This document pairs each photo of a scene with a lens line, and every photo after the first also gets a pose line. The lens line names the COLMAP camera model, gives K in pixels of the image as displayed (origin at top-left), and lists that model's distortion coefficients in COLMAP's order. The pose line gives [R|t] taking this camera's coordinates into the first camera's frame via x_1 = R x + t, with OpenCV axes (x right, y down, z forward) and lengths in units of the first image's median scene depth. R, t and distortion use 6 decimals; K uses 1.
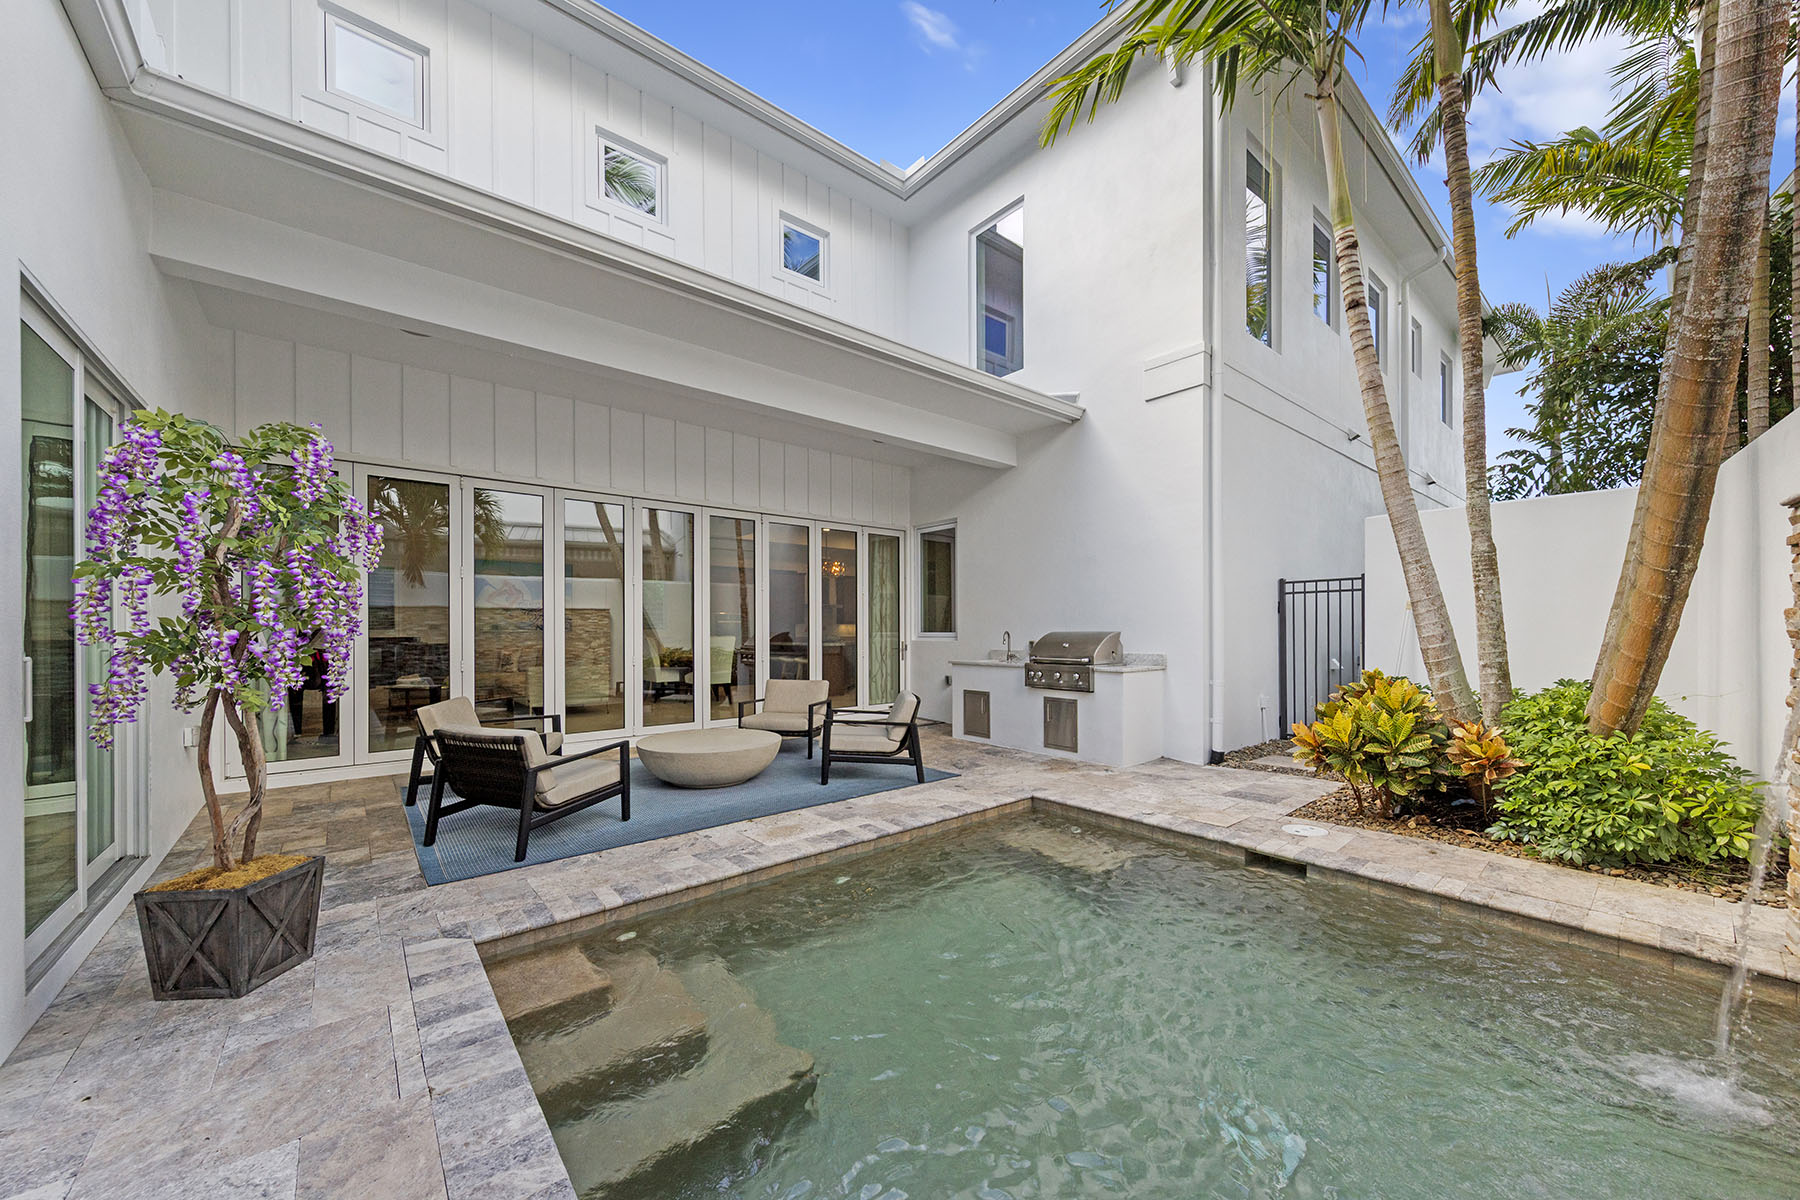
lens RADIAL K [[643.2, 0, 907.8], [0, 643.2, 629.0], [0, 0, 1]] dist [0.017421, 0.000149]
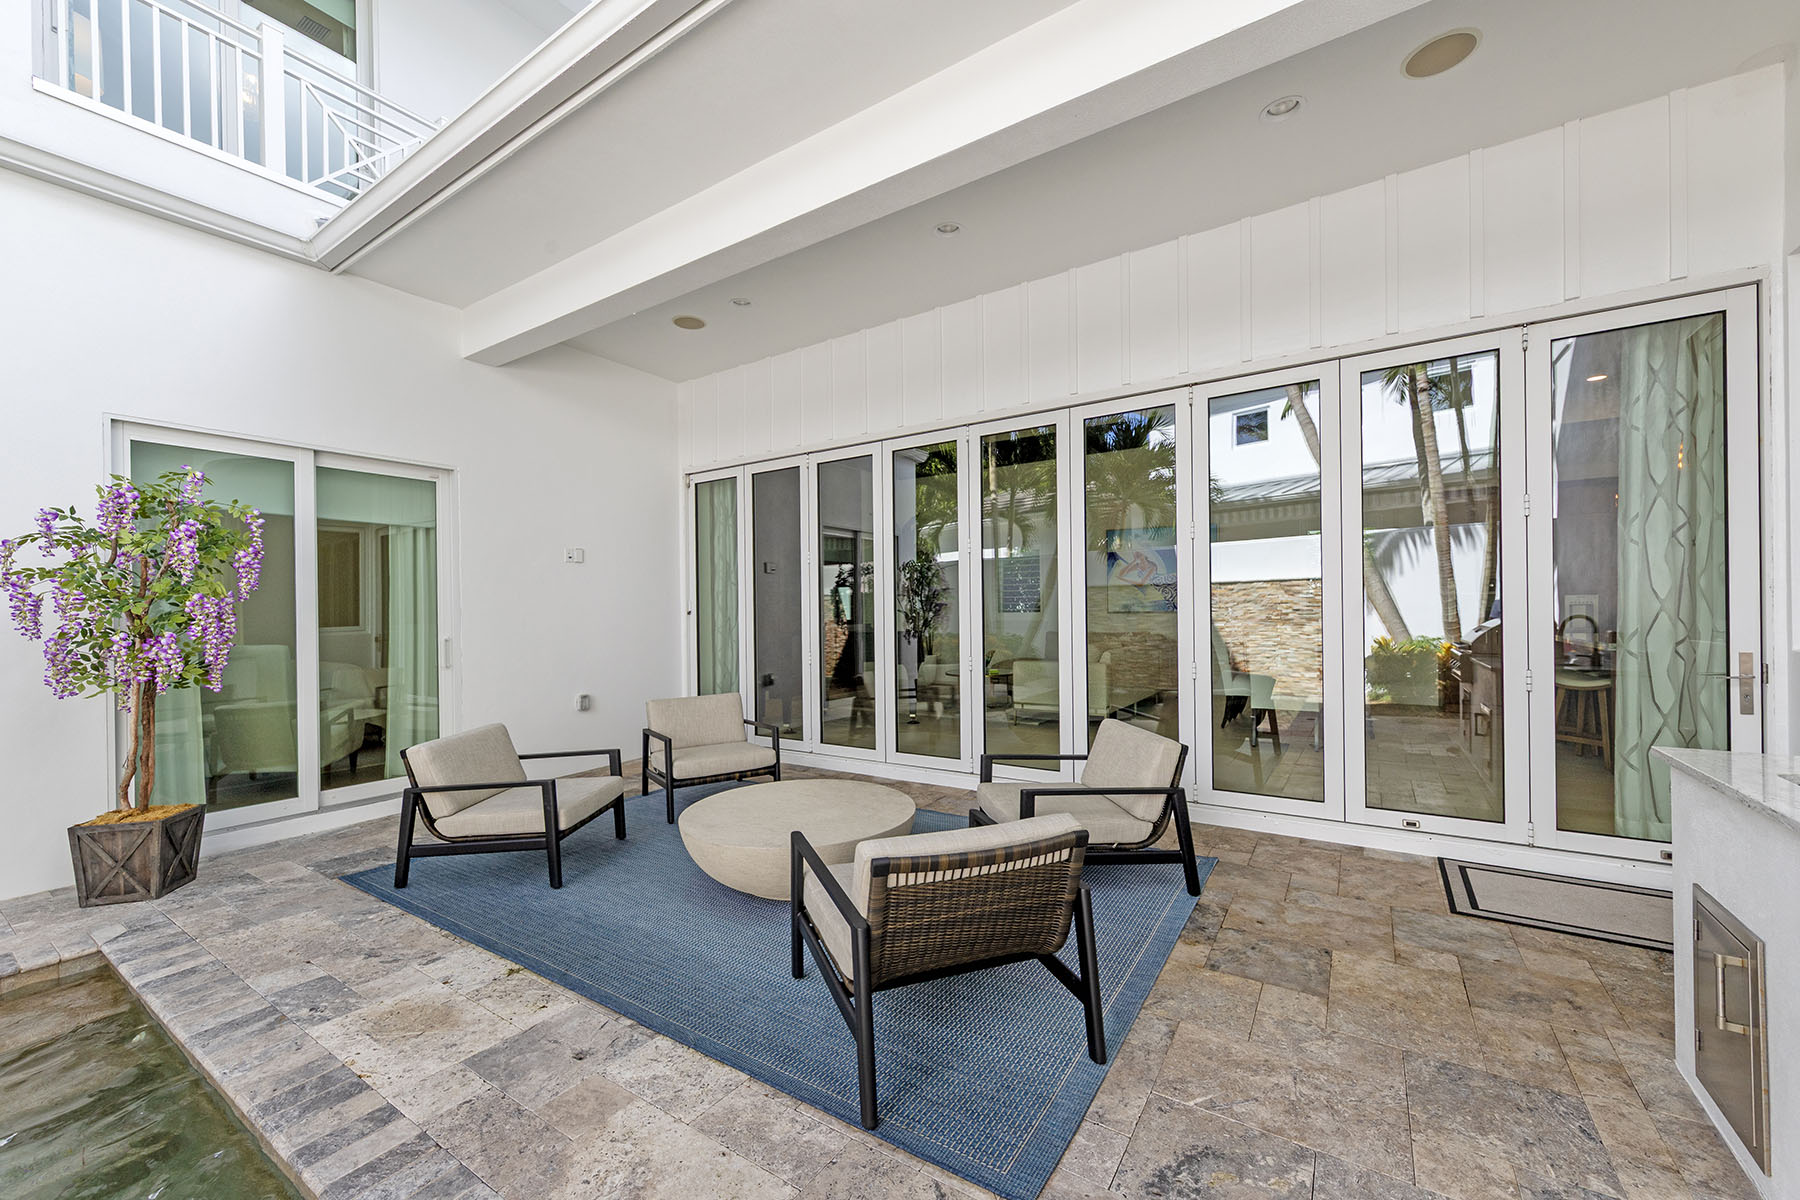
lens RADIAL K [[711.5, 0, 897.3], [0, 711.5, 606.3], [0, 0, 1]] dist [0.007690, -0.000982]
pose [[0.280870, -0.005960, -0.959727, 0.458767], [0.012686, 0.999916, -0.002496, -0.015548], [0.959662, -0.011474, 0.280923, 1.166696]]
